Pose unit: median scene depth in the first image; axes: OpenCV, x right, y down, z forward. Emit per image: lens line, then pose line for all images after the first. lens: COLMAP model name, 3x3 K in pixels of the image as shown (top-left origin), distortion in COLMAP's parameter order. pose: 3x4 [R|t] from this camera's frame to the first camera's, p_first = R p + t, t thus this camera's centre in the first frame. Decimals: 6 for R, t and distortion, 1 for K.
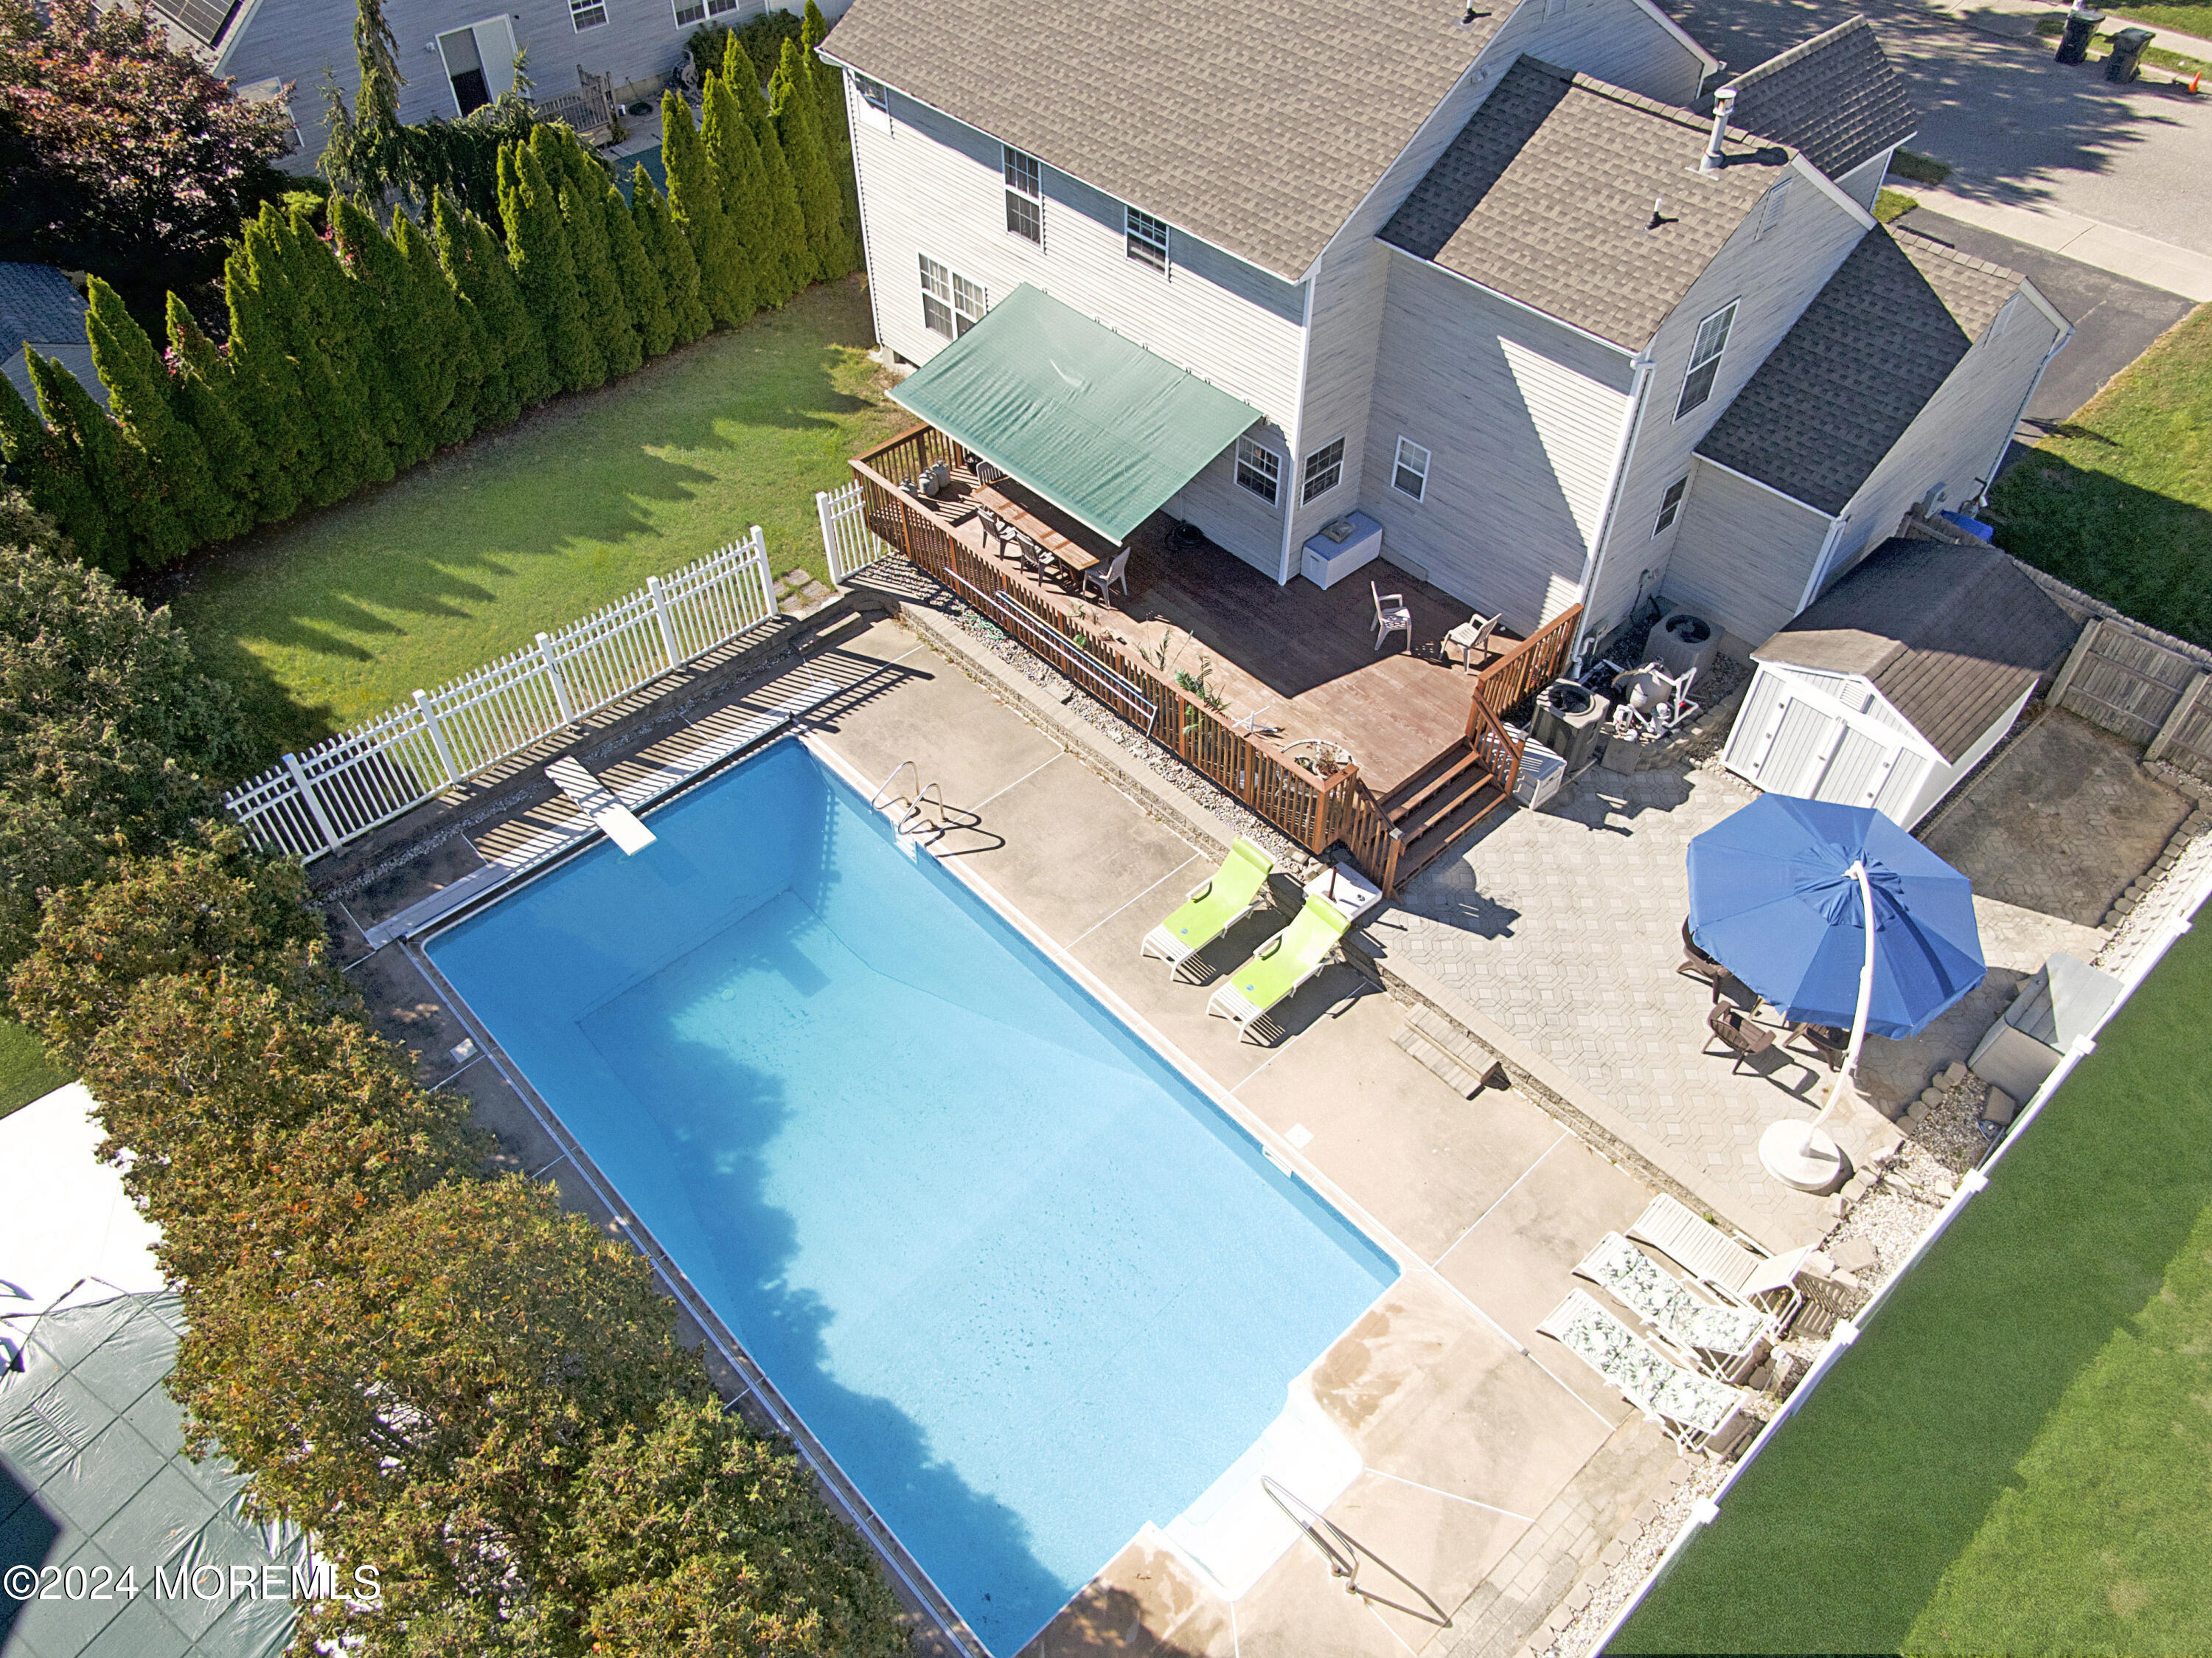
lens RADIAL K [[1575.2, 0, 1119.2], [0, 1575.2, 817.5], [0, 0, 1]] dist [0.039428, -0.003429]
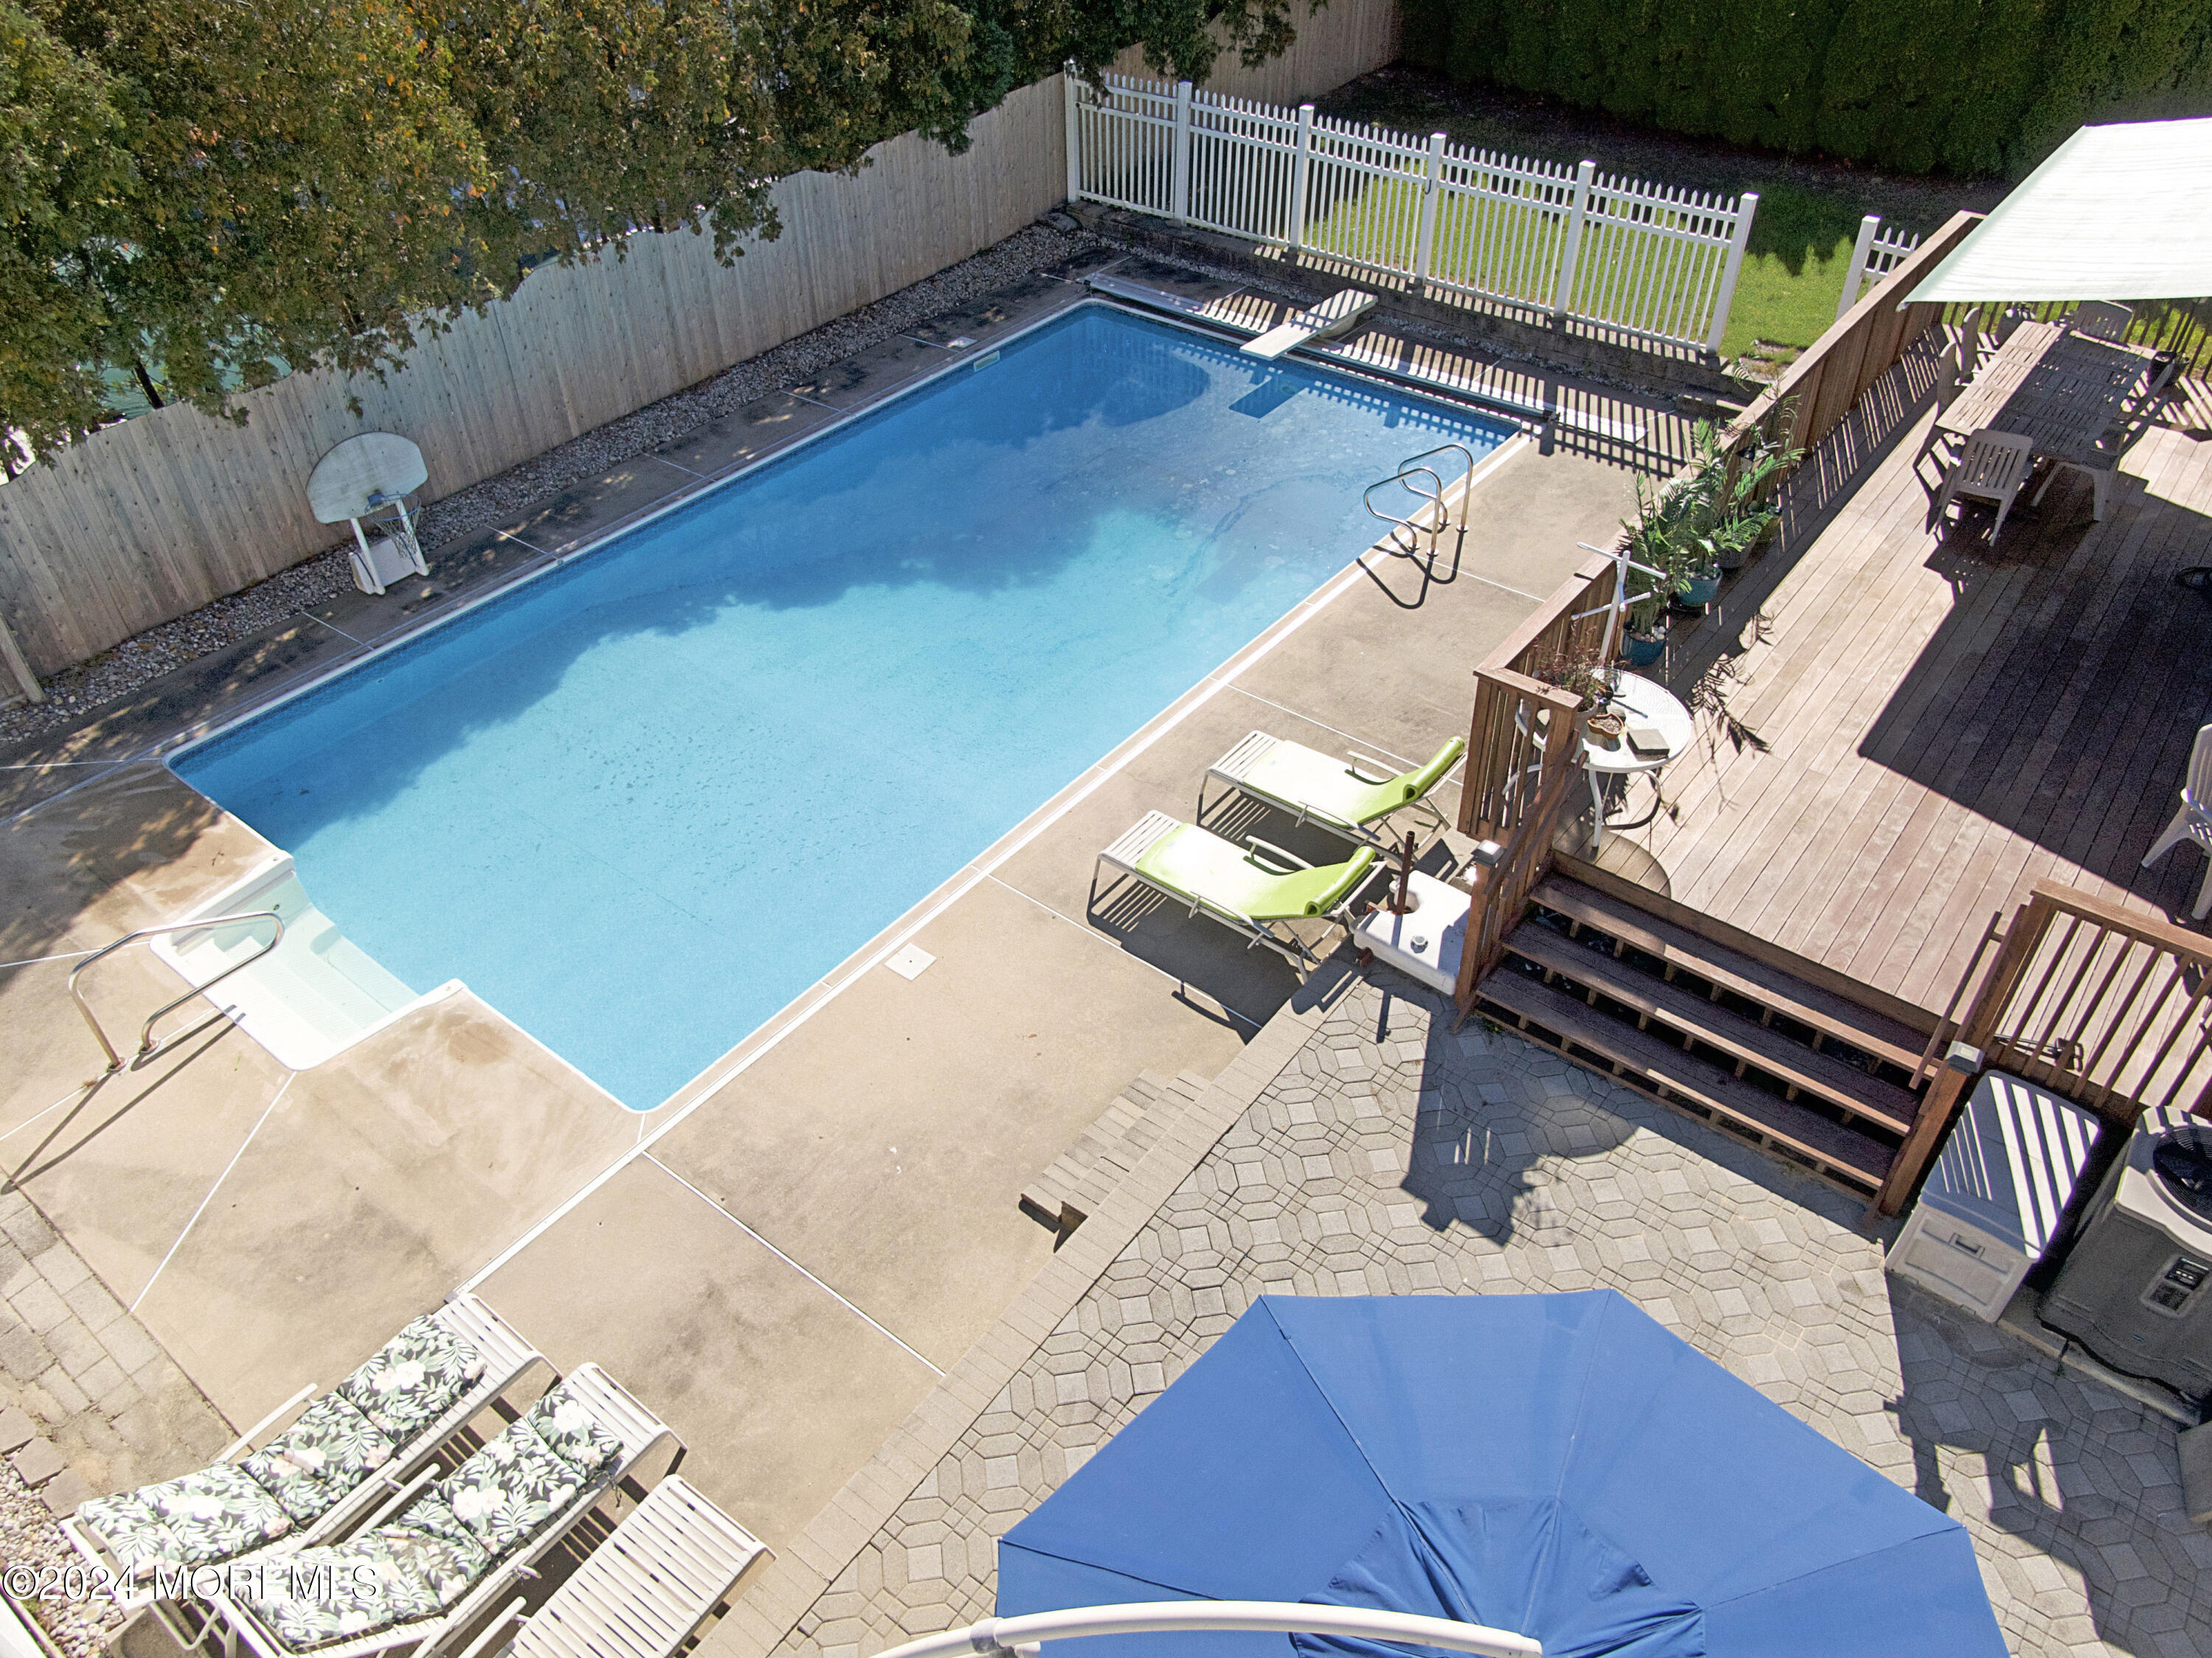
lens RADIAL K [[1575.2, 0, 1119.2], [0, 1575.2, 817.5], [0, 0, 1]] dist [0.039428, -0.003429]
pose [[0.155325, 0.629294, -0.761487, 0.460797], [-0.709458, 0.607461, 0.357294, -0.078342], [0.687417, 0.484746, 0.540813, 0.620489]]
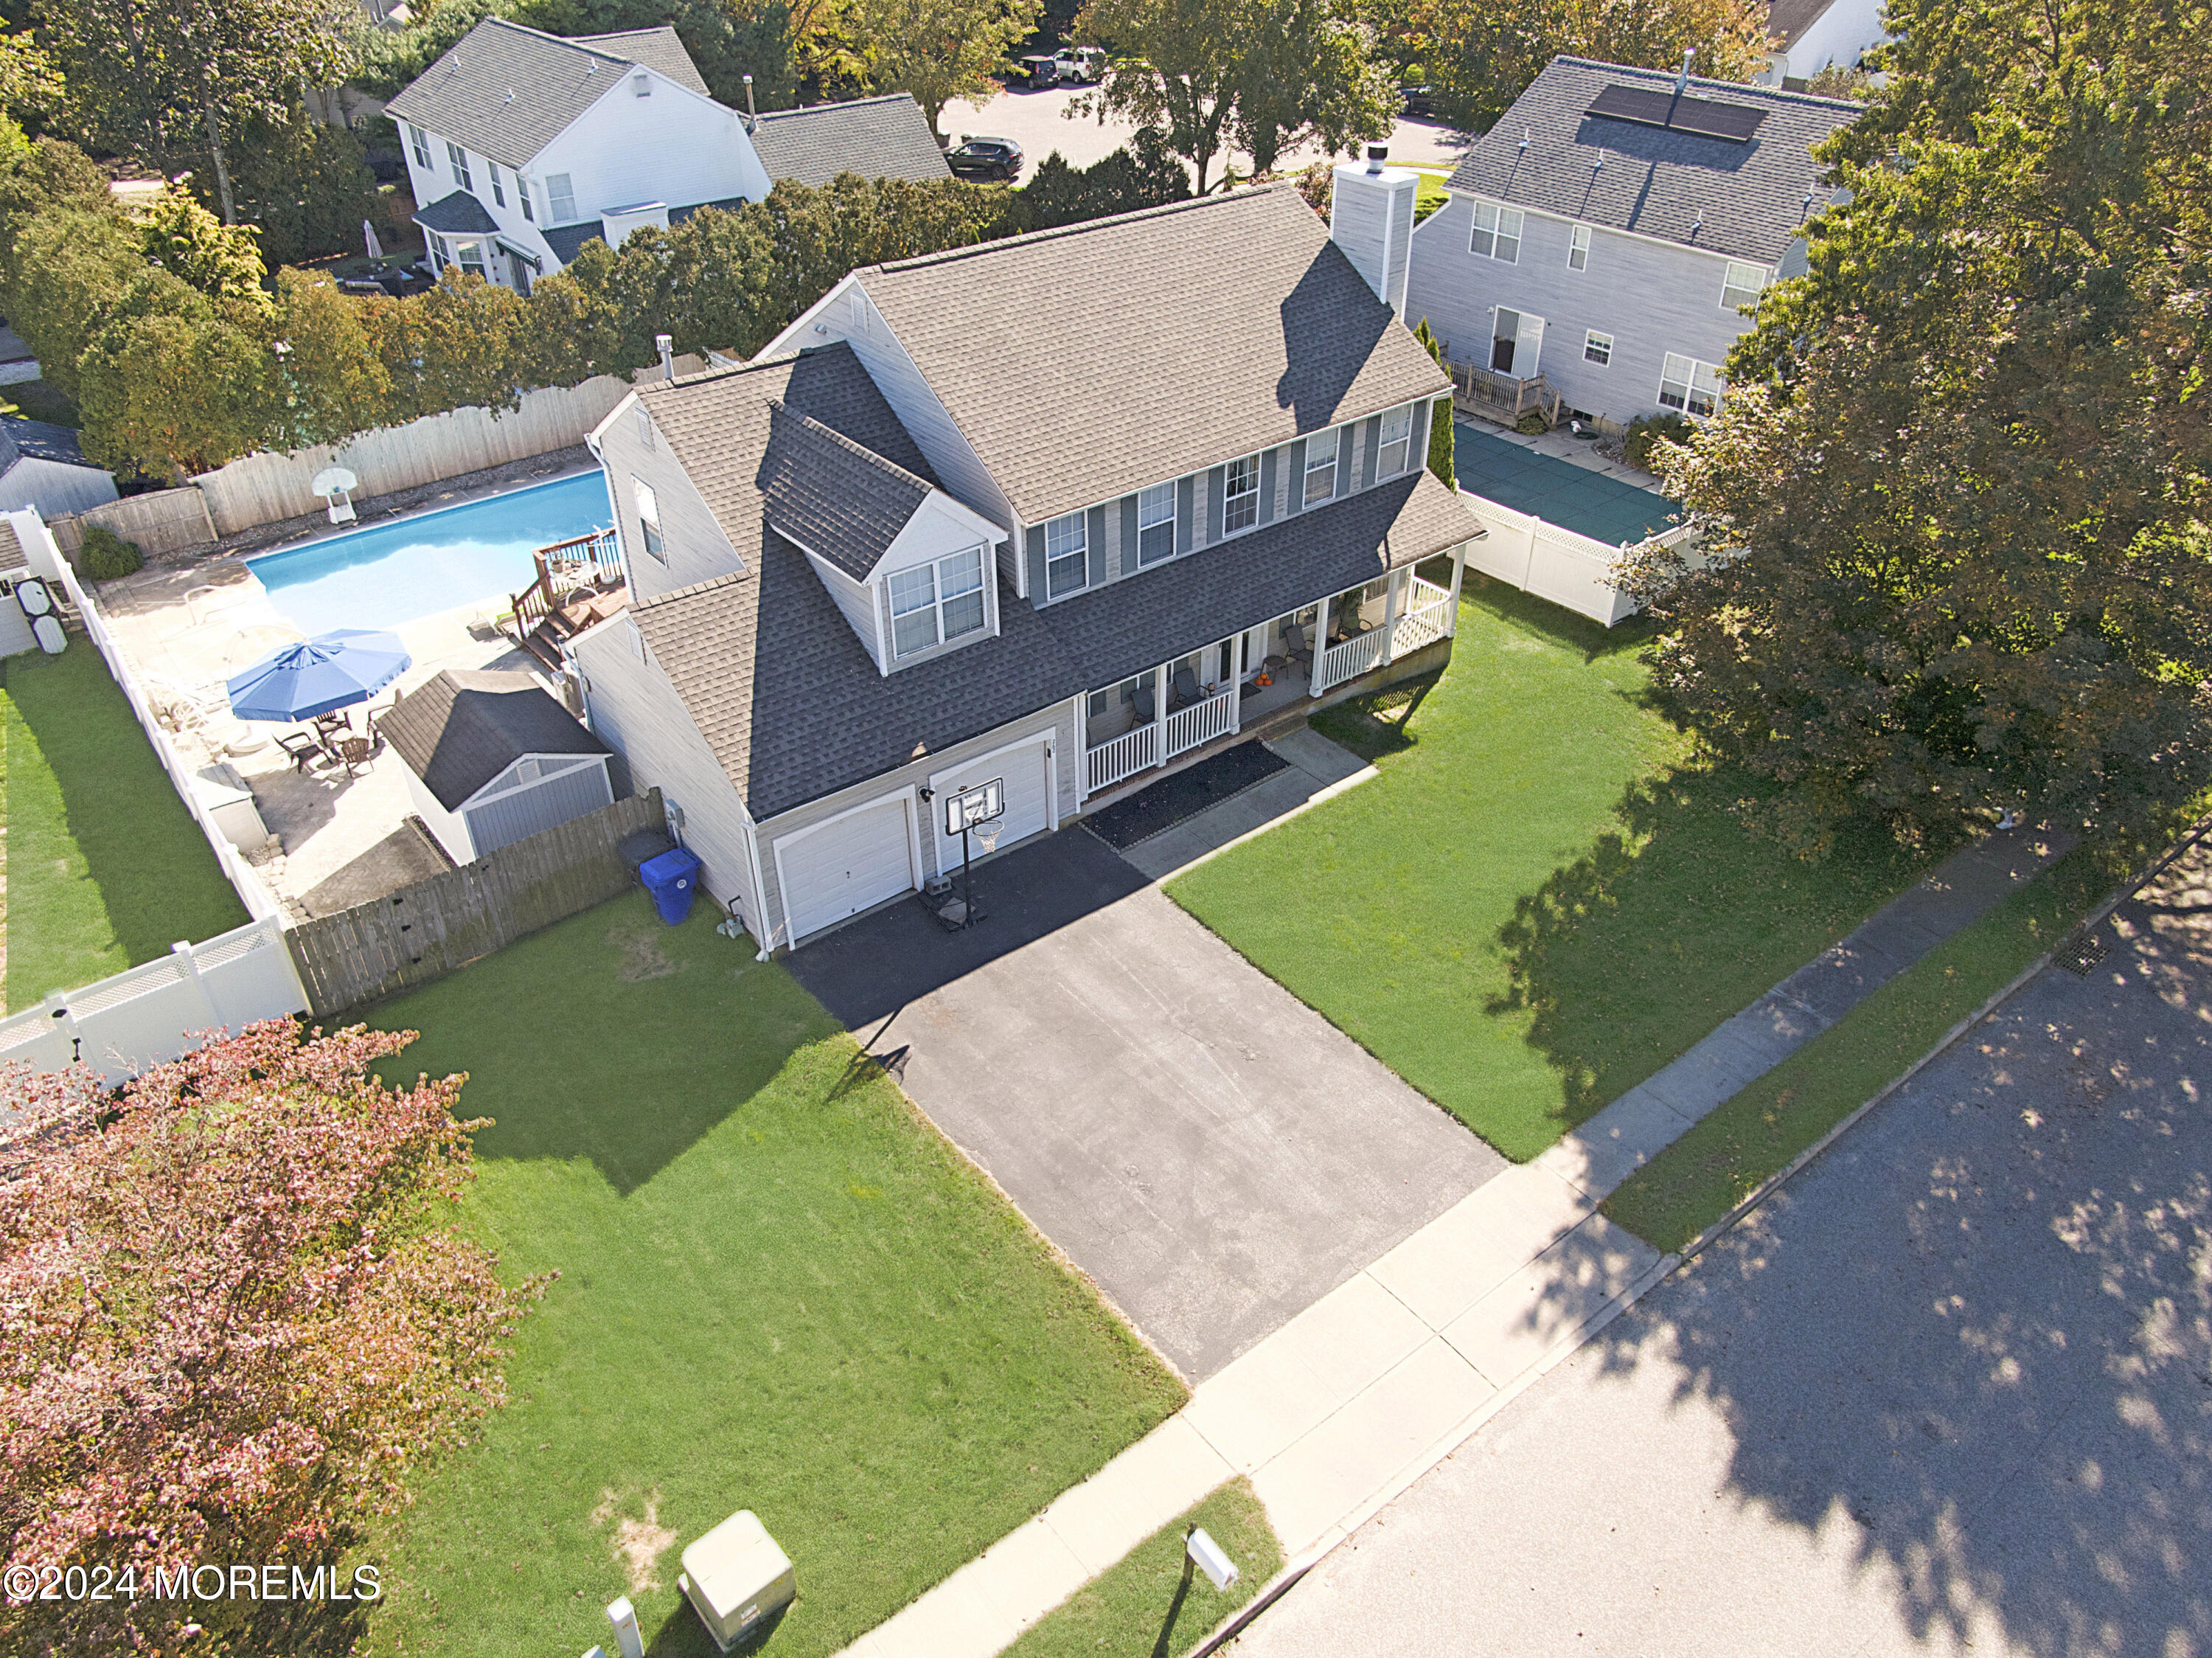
lens RADIAL K [[1575.2, 0, 1119.2], [0, 1575.2, 817.5], [0, 0, 1]] dist [0.039428, -0.003429]
pose [[-0.077273, 0.560772, -0.824357, 1.612450], [-0.714663, 0.545371, 0.437981, -1.049755], [0.695188, 0.622981, 0.358620, 0.930027]]
